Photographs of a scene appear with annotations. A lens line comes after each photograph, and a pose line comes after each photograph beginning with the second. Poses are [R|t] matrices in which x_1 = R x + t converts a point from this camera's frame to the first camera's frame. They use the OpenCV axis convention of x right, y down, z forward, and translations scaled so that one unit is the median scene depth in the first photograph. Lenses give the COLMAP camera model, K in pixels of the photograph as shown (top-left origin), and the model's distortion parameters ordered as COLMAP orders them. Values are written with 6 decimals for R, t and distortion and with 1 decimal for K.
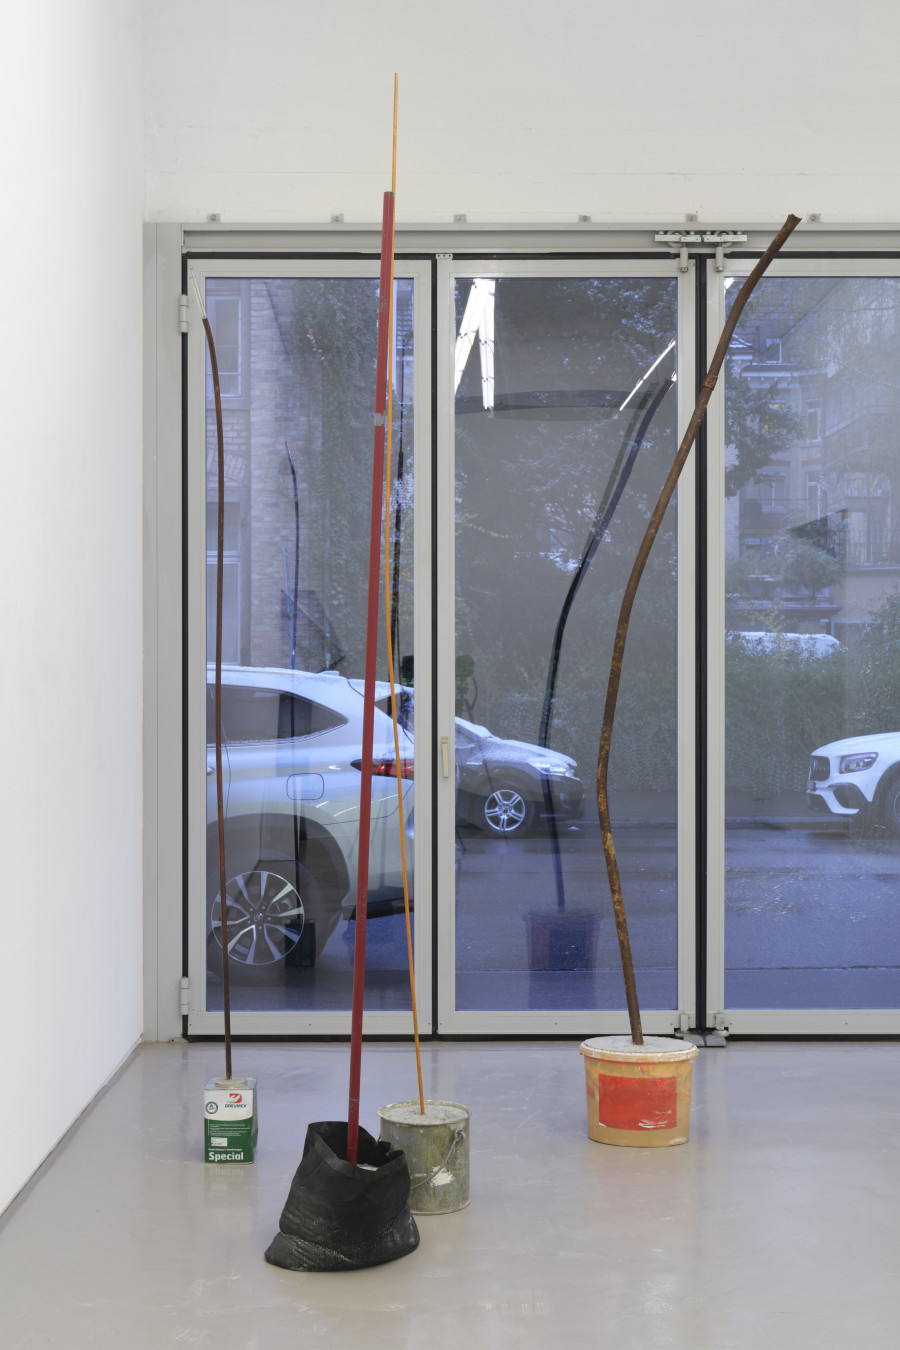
lens RADIAL K [[1667.4, 0, 450.0], [0, 1667.4, 675.0], [0, 0, 1]] dist [0.003282, -0.006800]
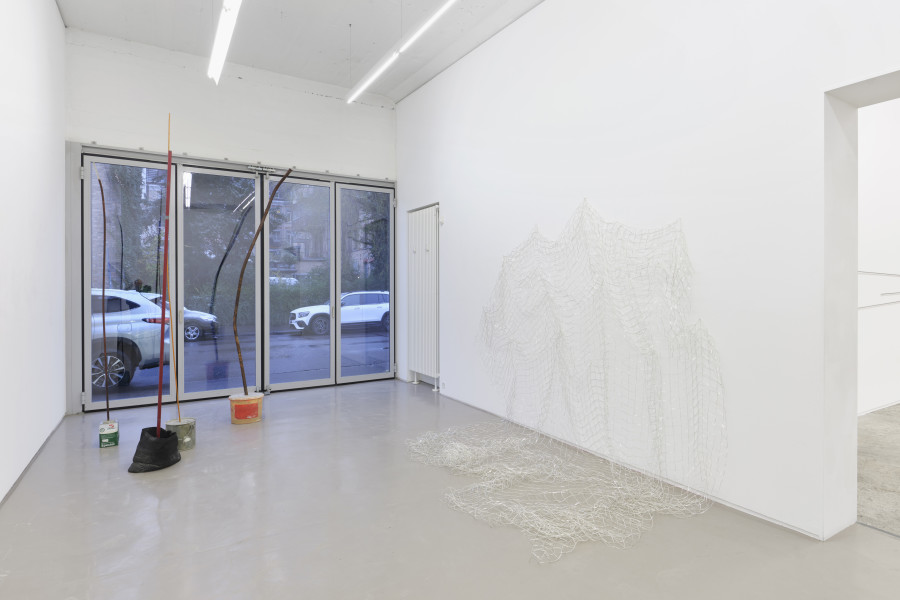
lens RADIAL K [[499.6, 0, 447.9], [0, 499.6, 289.9], [0, 0, 1]] dist [0.020172, -0.022354]
pose [[0.861785, -0.004192, 0.507257, -0.050161], [0.002071, 0.999987, 0.004746, -0.007279], [-0.507270, -0.003040, 0.861782, -0.122886]]
